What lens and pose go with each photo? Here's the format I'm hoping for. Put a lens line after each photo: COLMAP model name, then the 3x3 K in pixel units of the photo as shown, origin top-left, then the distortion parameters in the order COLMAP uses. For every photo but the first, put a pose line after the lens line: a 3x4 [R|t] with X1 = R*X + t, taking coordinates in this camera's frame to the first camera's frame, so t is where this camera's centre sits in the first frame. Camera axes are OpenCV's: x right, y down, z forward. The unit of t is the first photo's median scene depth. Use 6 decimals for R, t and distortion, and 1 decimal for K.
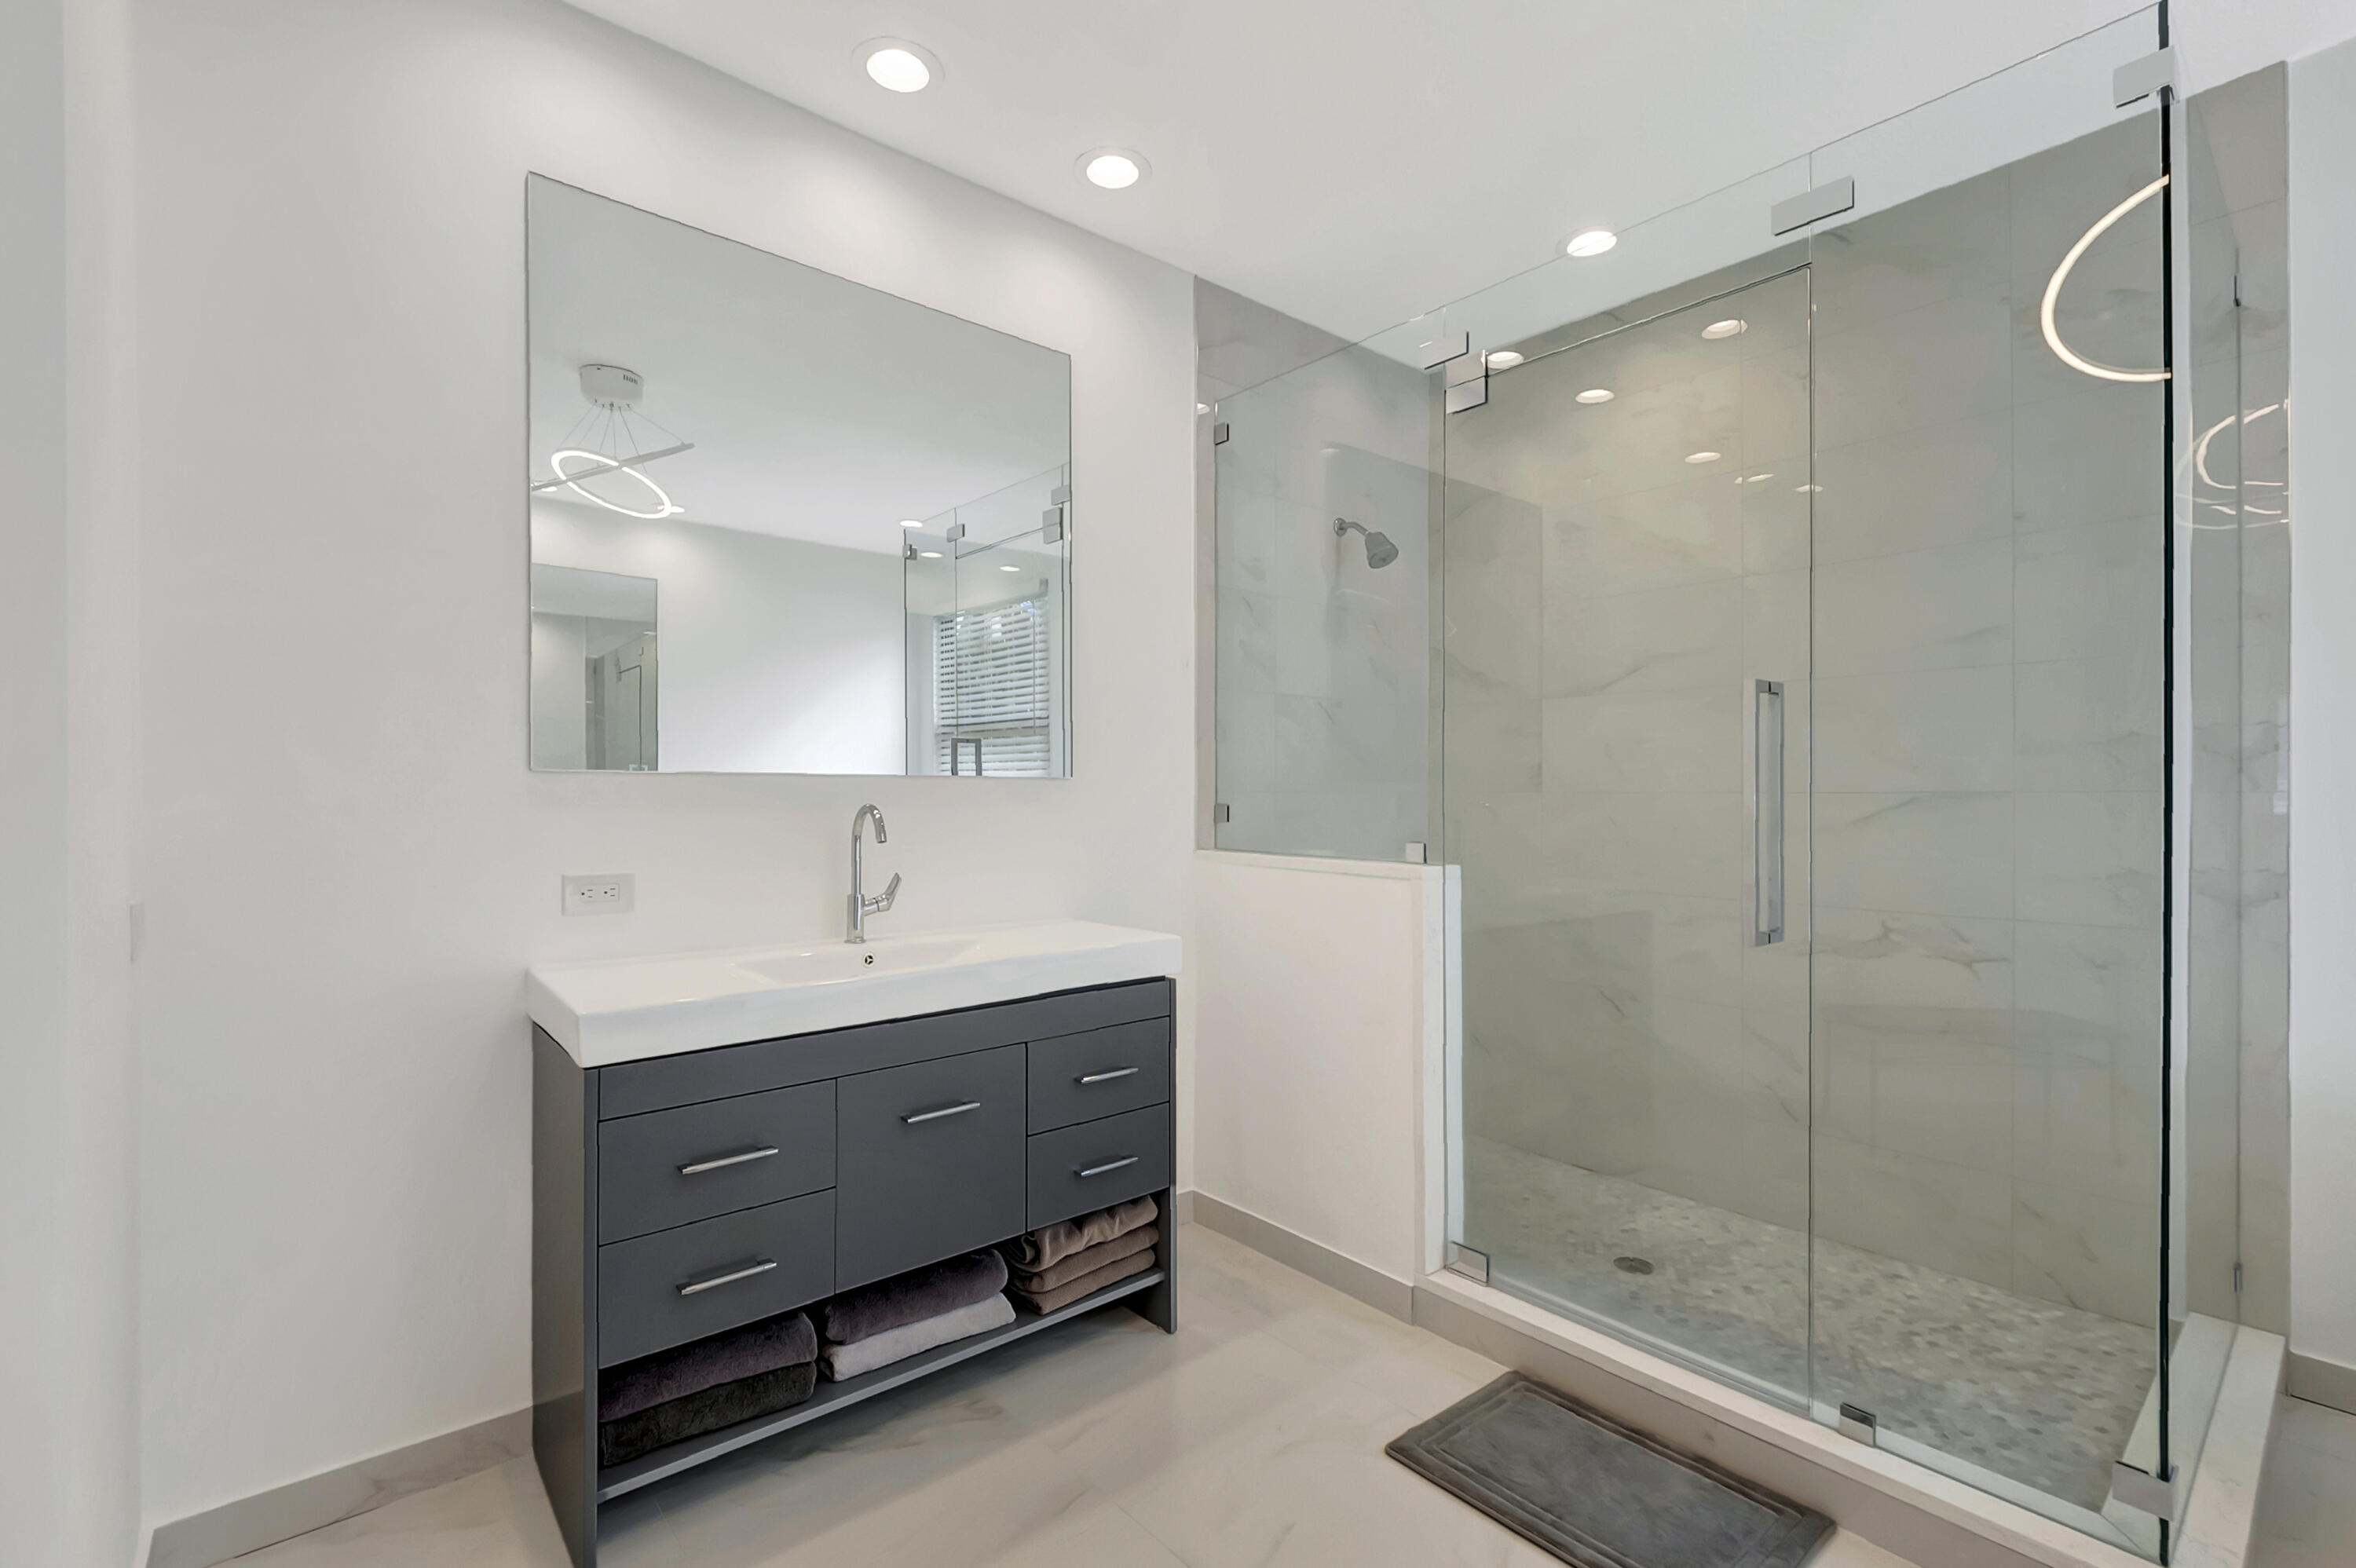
lens RADIAL K [[1031.0, 0, 1182.2], [0, 1031.0, 789.1], [0, 0, 1]] dist [0.025491, -0.011207]
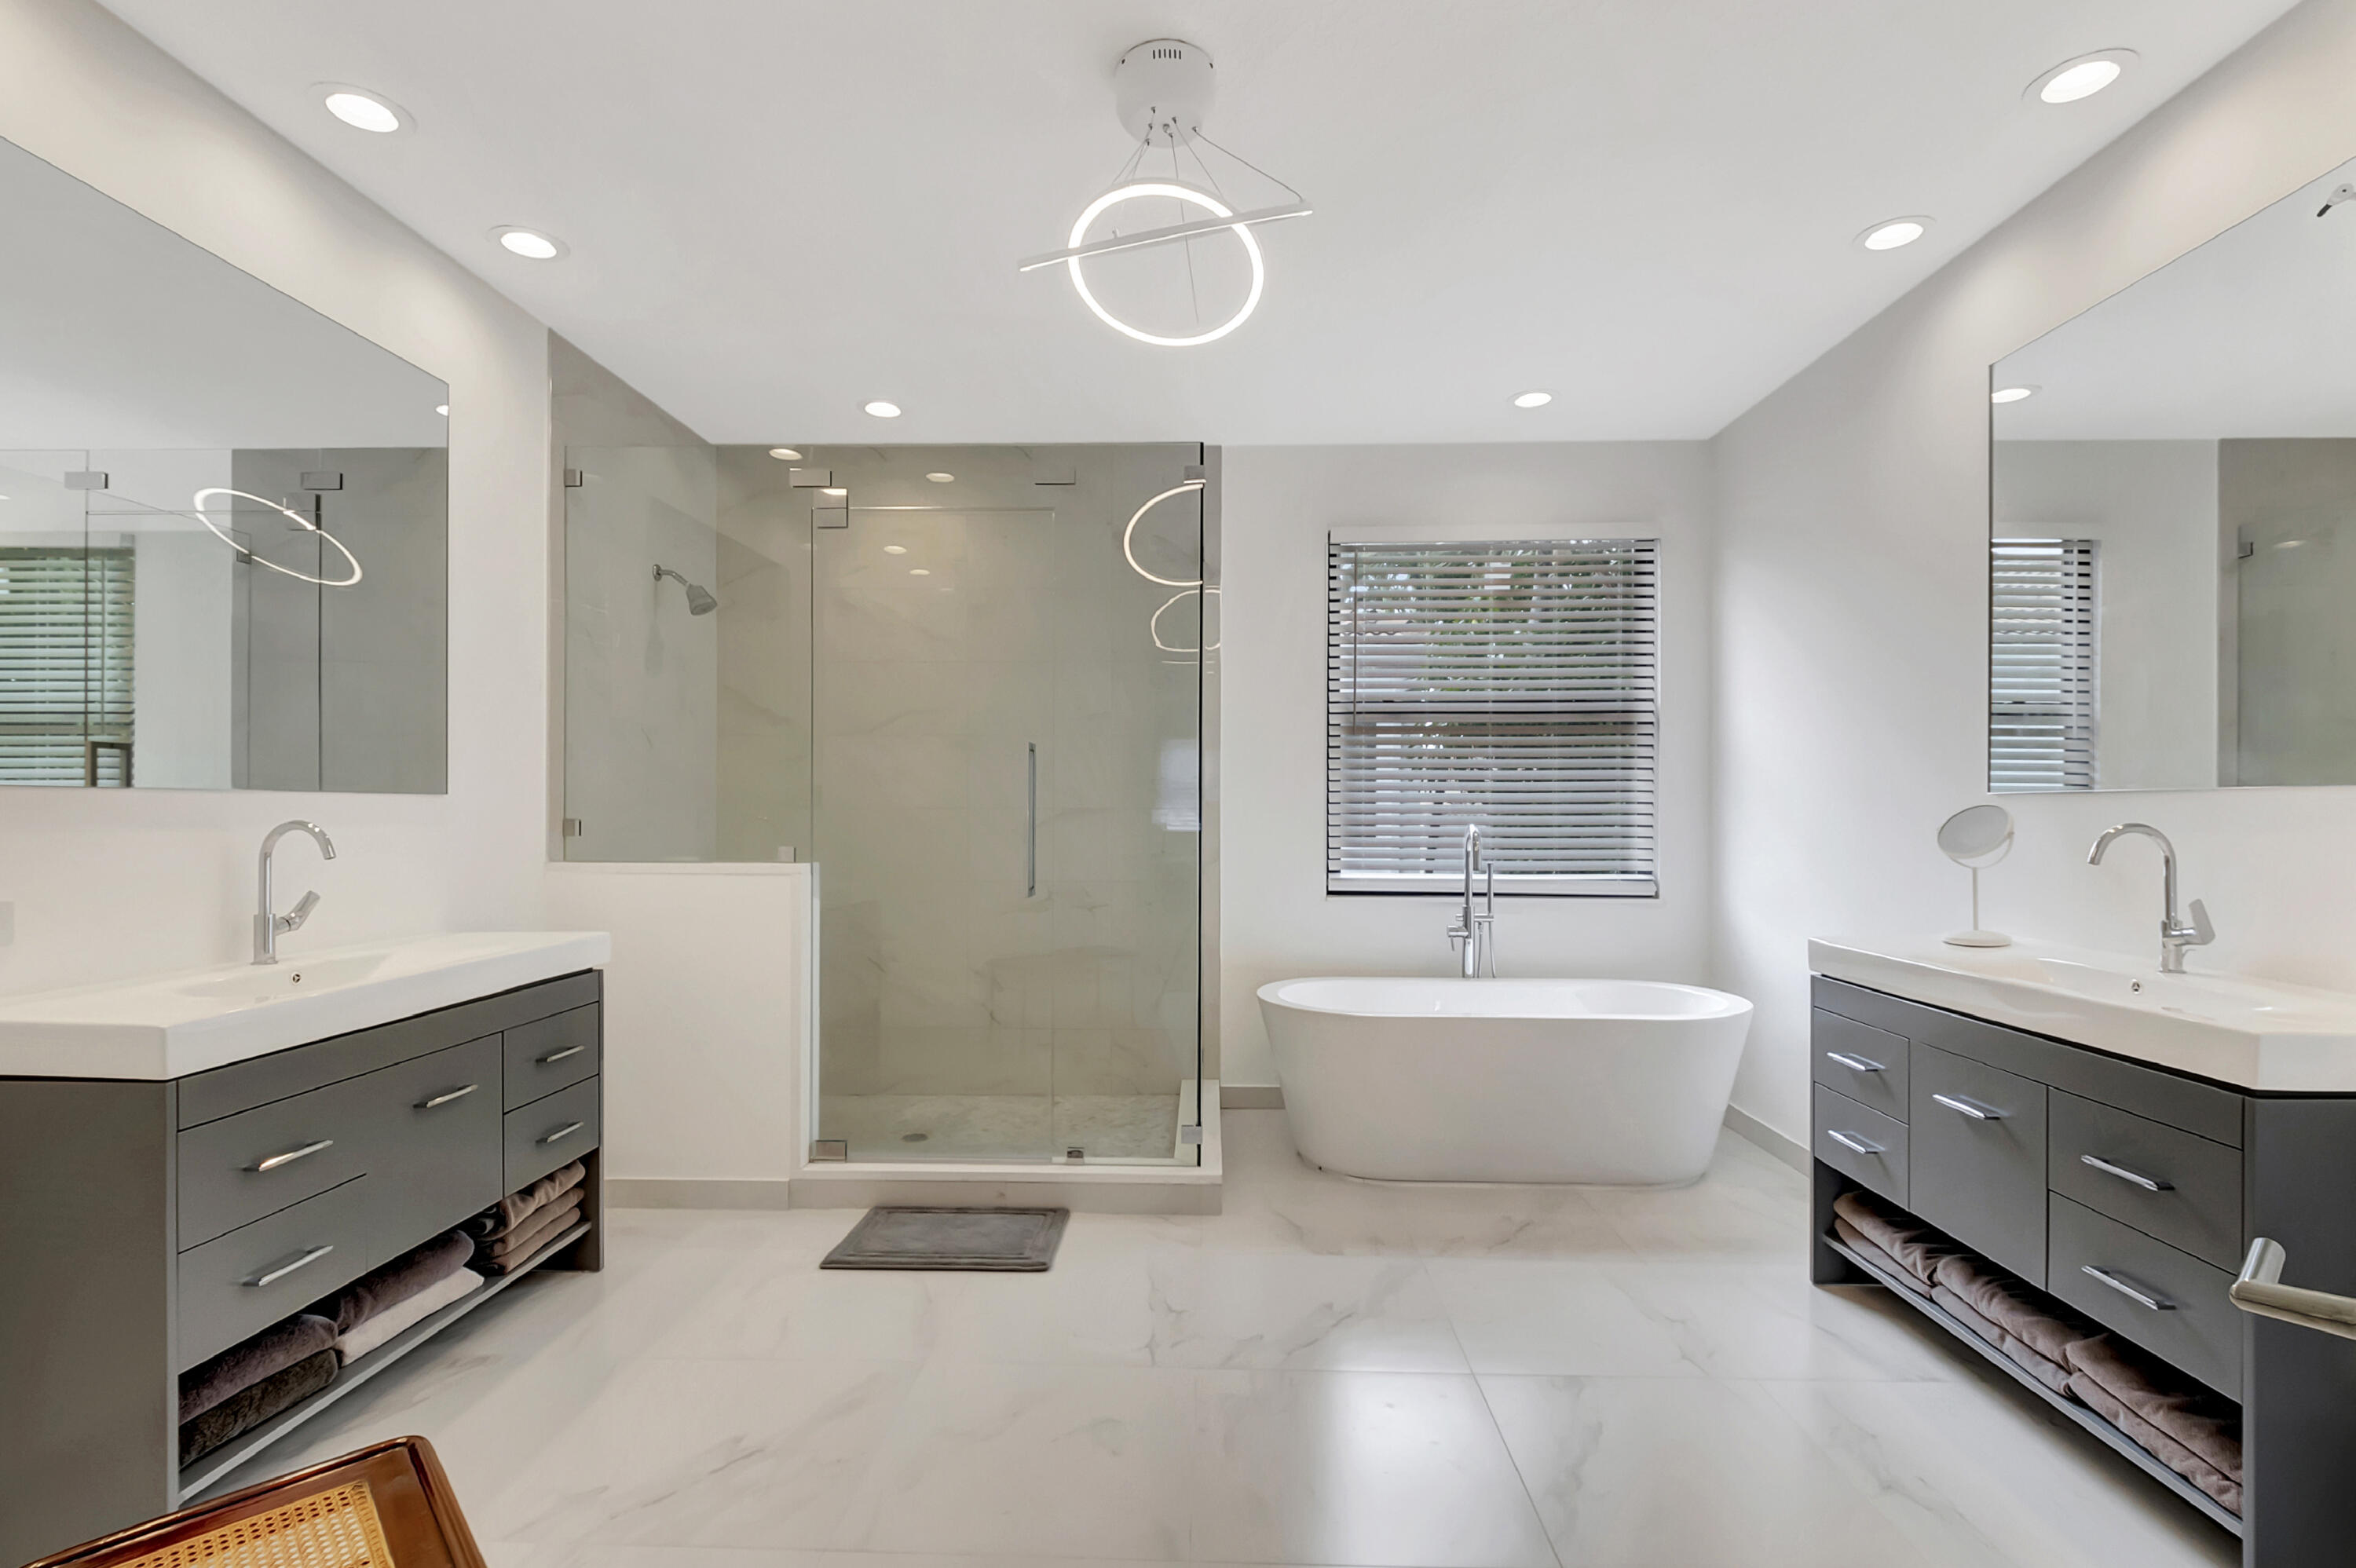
lens RADIAL K [[1041.0, 0, 1146.6], [0, 1041.0, 832.2], [0, 0, 1]] dist [0.002380, 0.000128]
pose [[0.697980, -0.018155, 0.715887, -0.422831], [-0.000707, 0.999661, 0.026042, -0.001230], [-0.716117, -0.018683, 0.697730, -0.258988]]
